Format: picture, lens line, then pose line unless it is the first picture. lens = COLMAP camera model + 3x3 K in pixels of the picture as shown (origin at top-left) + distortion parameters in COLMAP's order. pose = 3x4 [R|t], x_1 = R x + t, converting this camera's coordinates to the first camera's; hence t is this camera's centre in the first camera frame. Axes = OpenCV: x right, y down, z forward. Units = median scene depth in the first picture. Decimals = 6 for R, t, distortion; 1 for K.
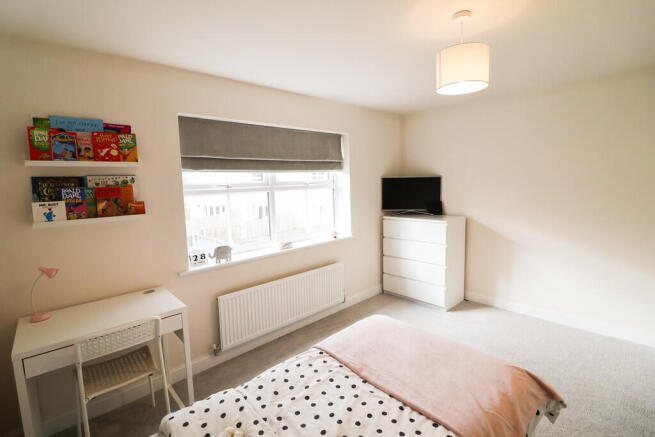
lens RADIAL K [[302.1, 0, 324.8], [0, 302.1, 209.6], [0, 0, 1]] dist [-0.002608, -0.010958]
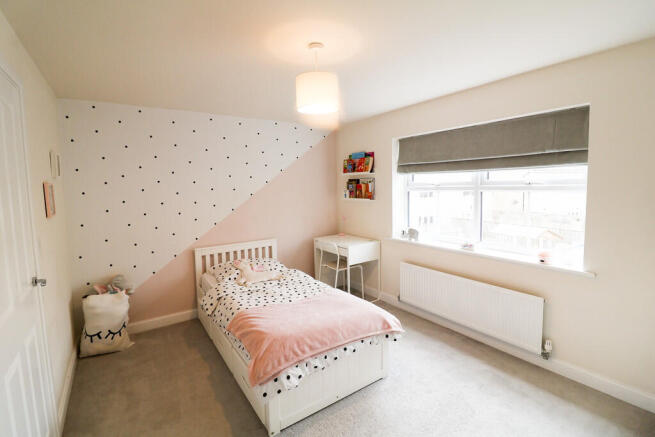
lens RADIAL K [[302.1, 0, 324.8], [0, 302.1, 209.6], [0, 0, 1]] dist [-0.002608, -0.010958]
pose [[-0.143968, 0.118386, -0.982475, 1.110983], [-0.062263, 0.989767, 0.128389, -0.122083], [0.987622, 0.079656, -0.135124, 0.831731]]
